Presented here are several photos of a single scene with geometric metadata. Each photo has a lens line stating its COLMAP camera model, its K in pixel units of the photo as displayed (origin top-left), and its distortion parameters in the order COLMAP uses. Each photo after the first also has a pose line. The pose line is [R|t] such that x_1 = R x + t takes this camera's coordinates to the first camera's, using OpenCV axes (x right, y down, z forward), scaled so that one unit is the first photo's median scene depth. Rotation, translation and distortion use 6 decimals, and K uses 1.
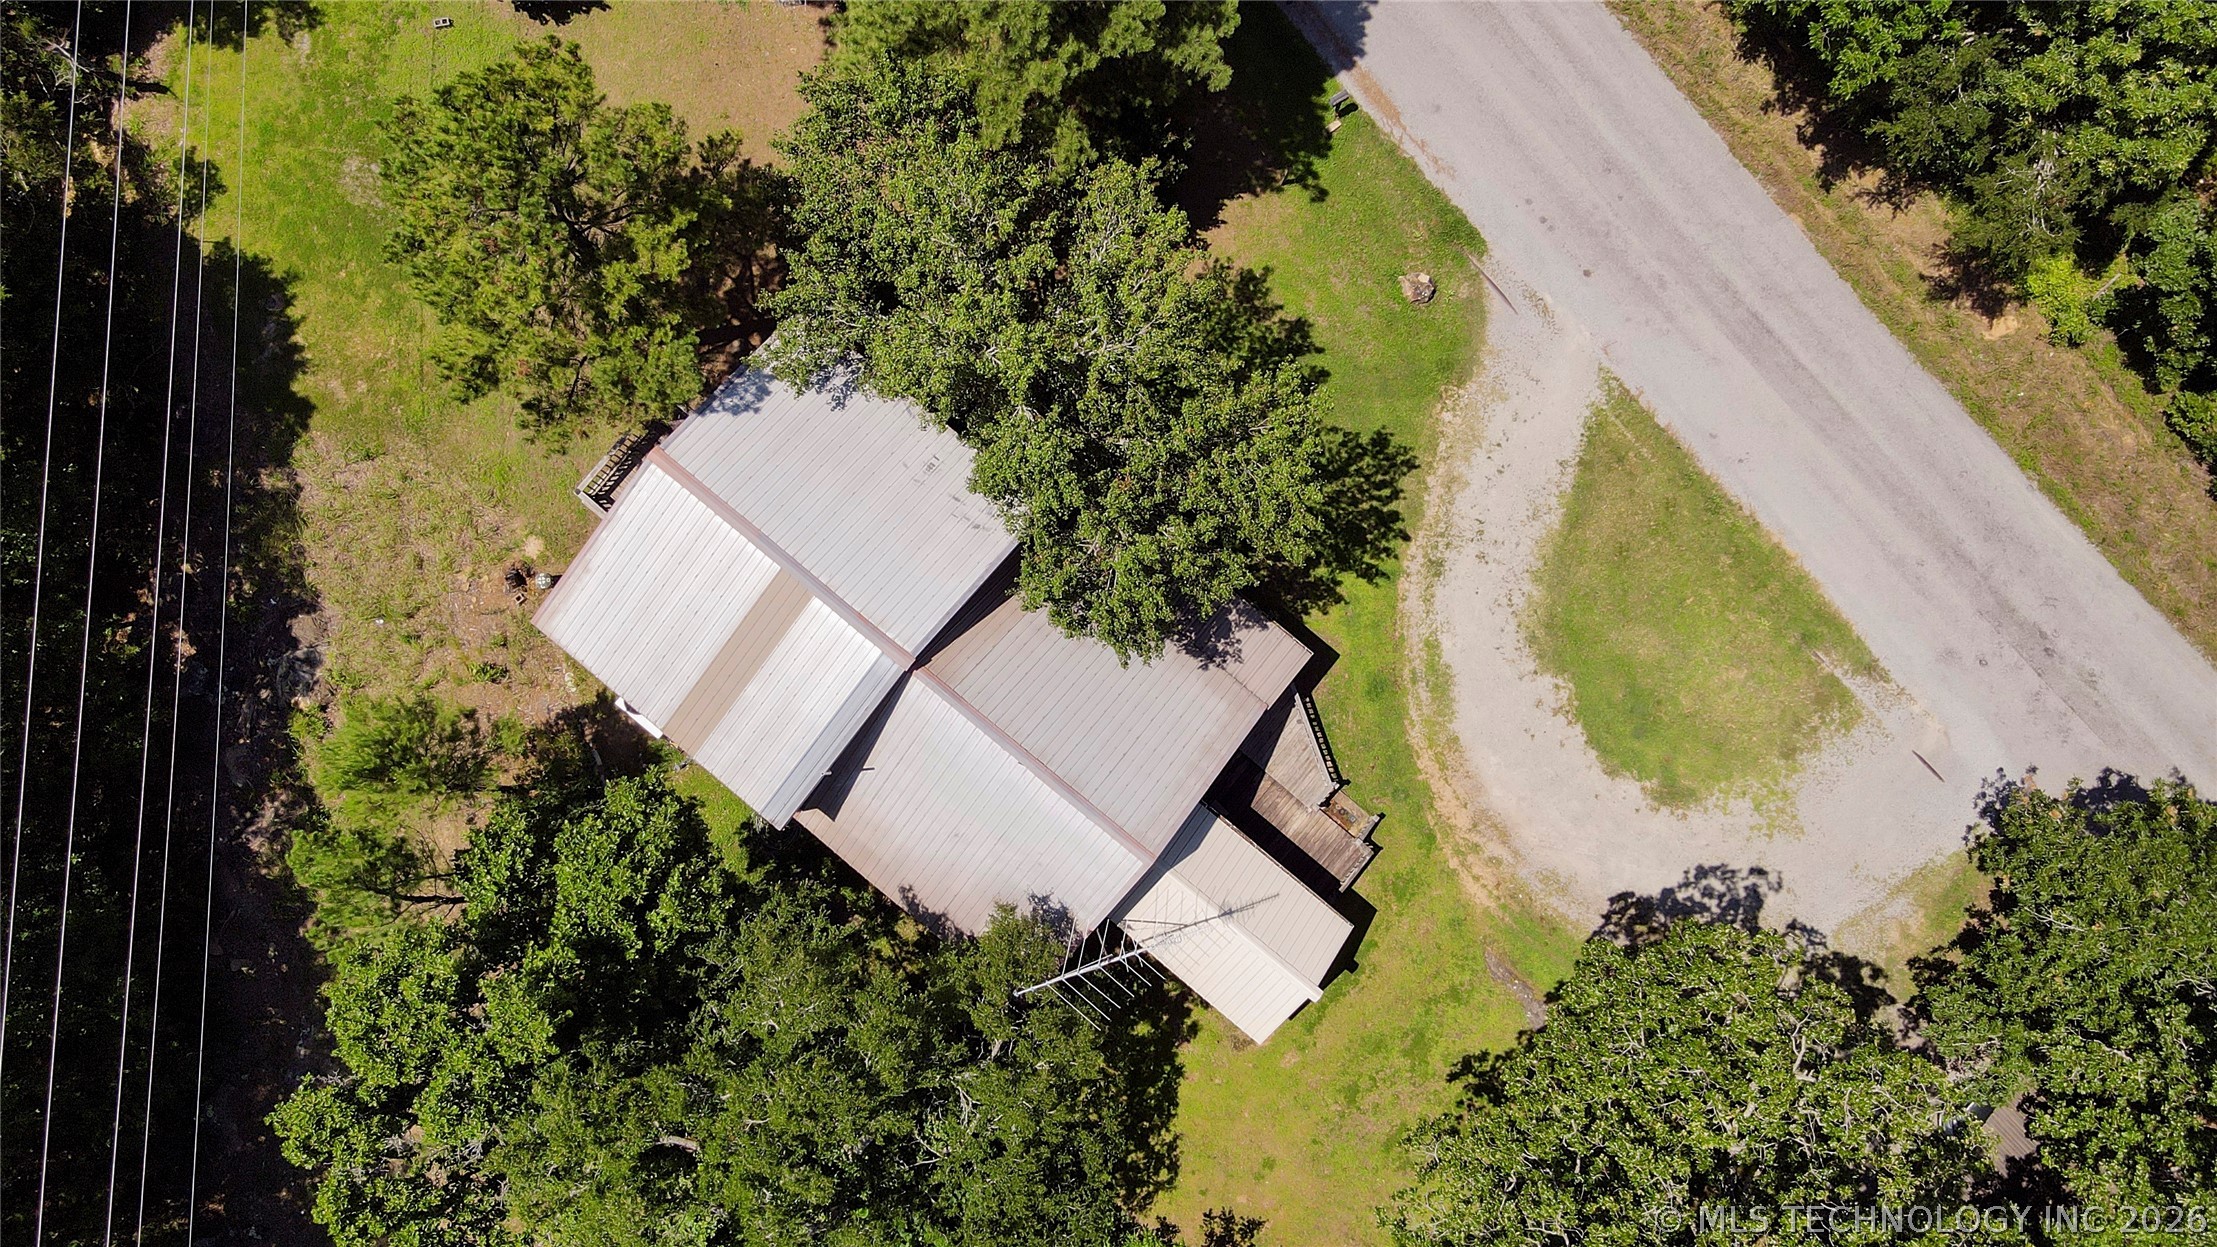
lens RADIAL K [[1584.4, 0, 1113.5], [0, 1584.4, 585.2], [0, 0, 1]] dist [0.010135, 0.005327]
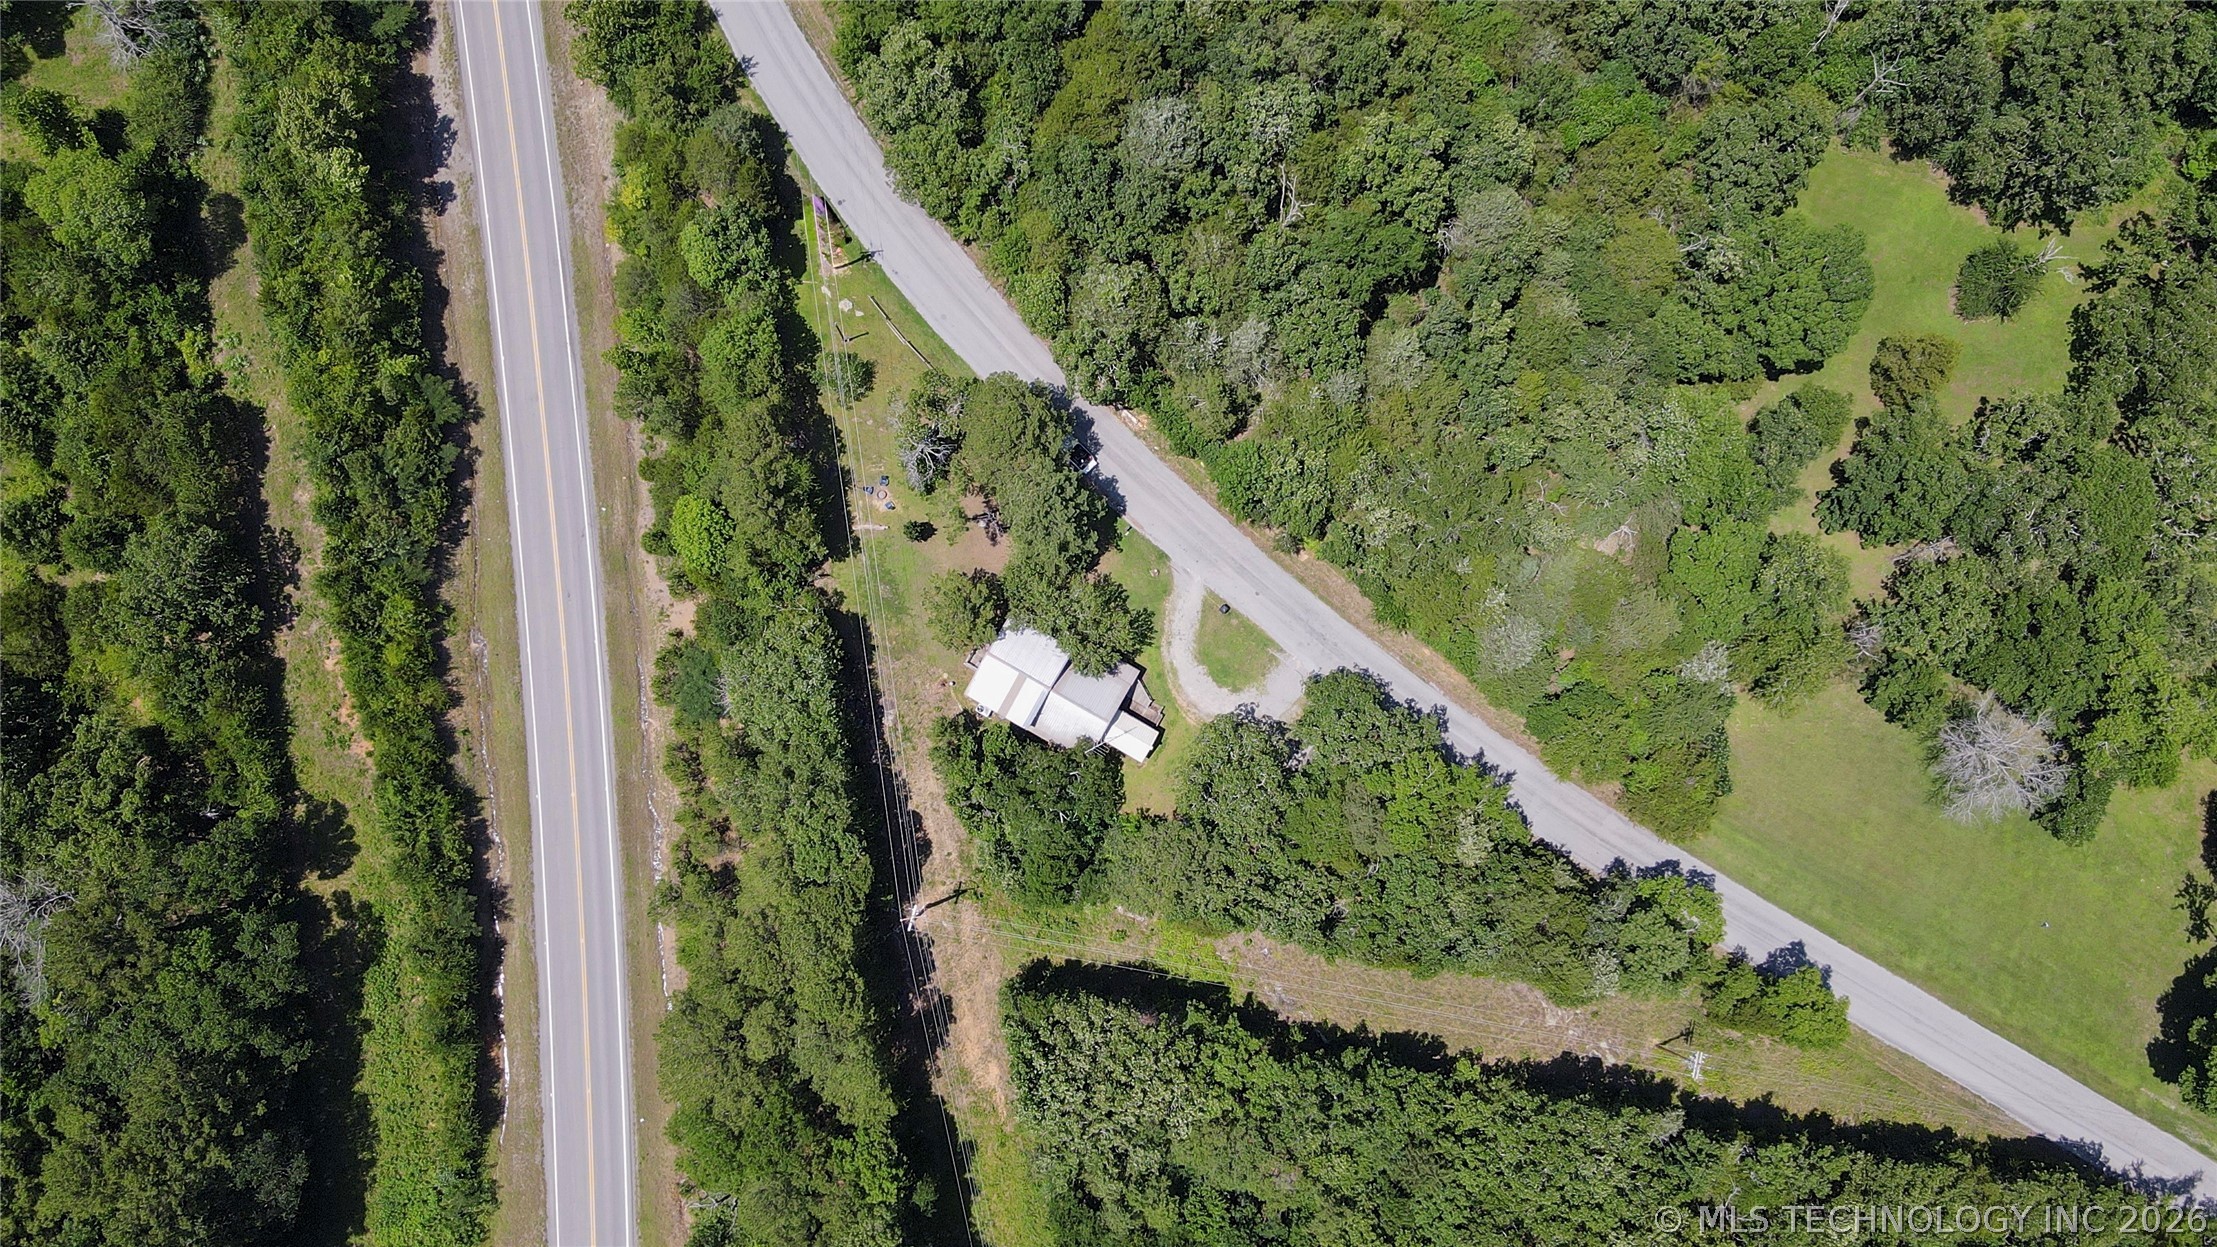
lens RADIAL K [[1621.5, 0, 1112.2], [0, 1621.5, 617.8], [0, 0, 1]] dist [0.017098, 0.001192]
pose [[0.986577, -0.160082, 0.032241, -0.058814], [0.159379, 0.986941, 0.023346, -0.194177], [-0.035557, -0.017894, 0.999207, -3.093007]]
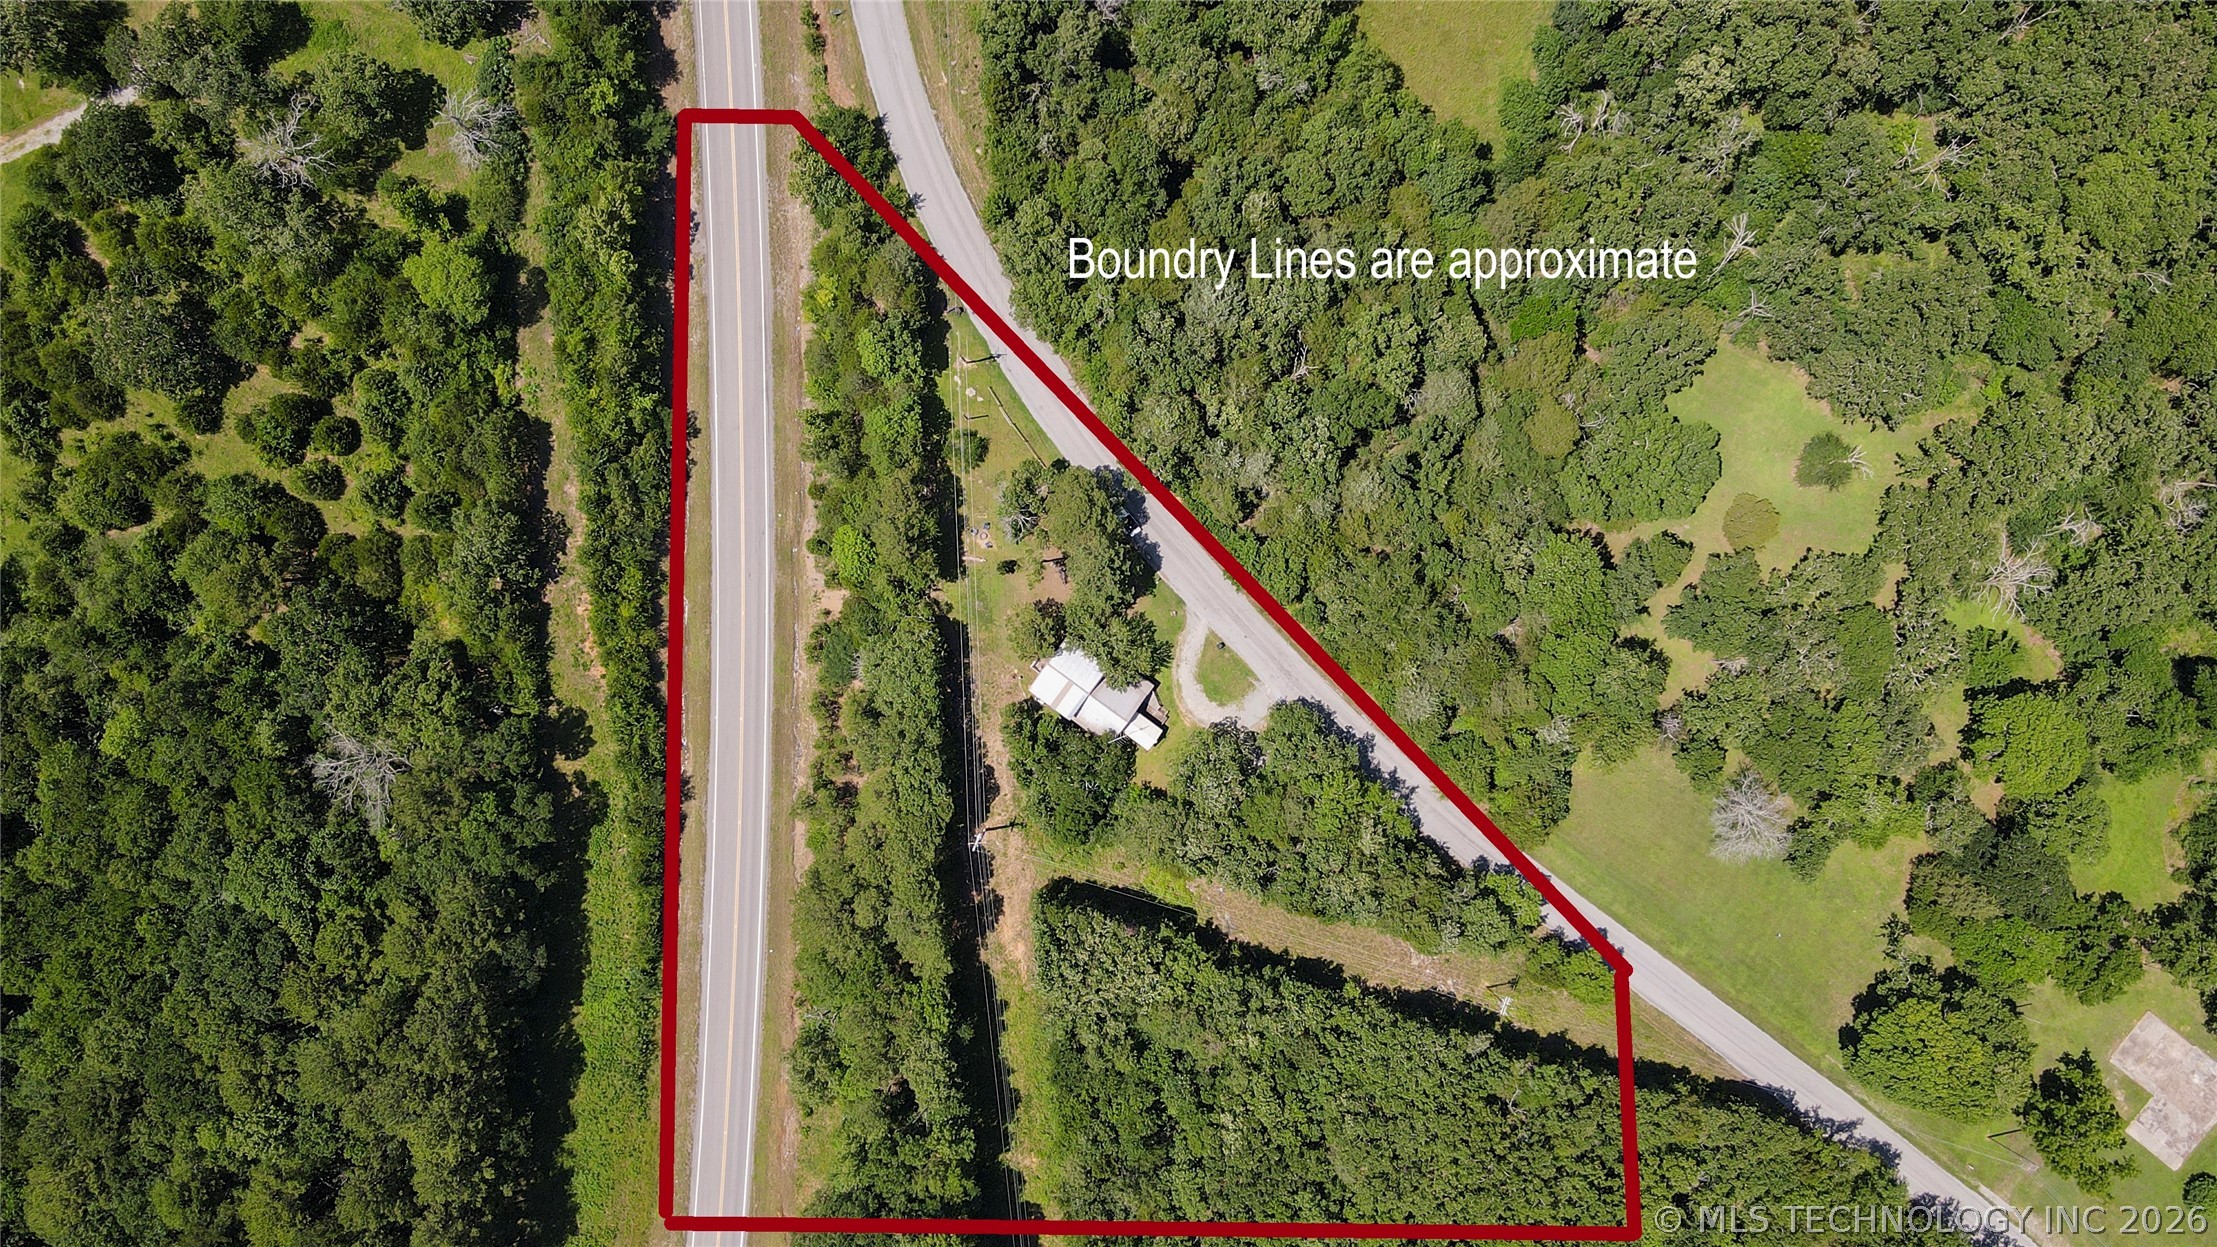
lens RADIAL K [[1639.0, 0, 1111.5], [0, 1639.0, 612.5], [0, 0, 1]] dist [0.010283, 0.010380]
pose [[0.998627, -0.051124, -0.011435, 0.047245], [0.052148, 0.990930, 0.123846, -0.925846], [0.004999, -0.124272, 0.992236, -4.696760]]
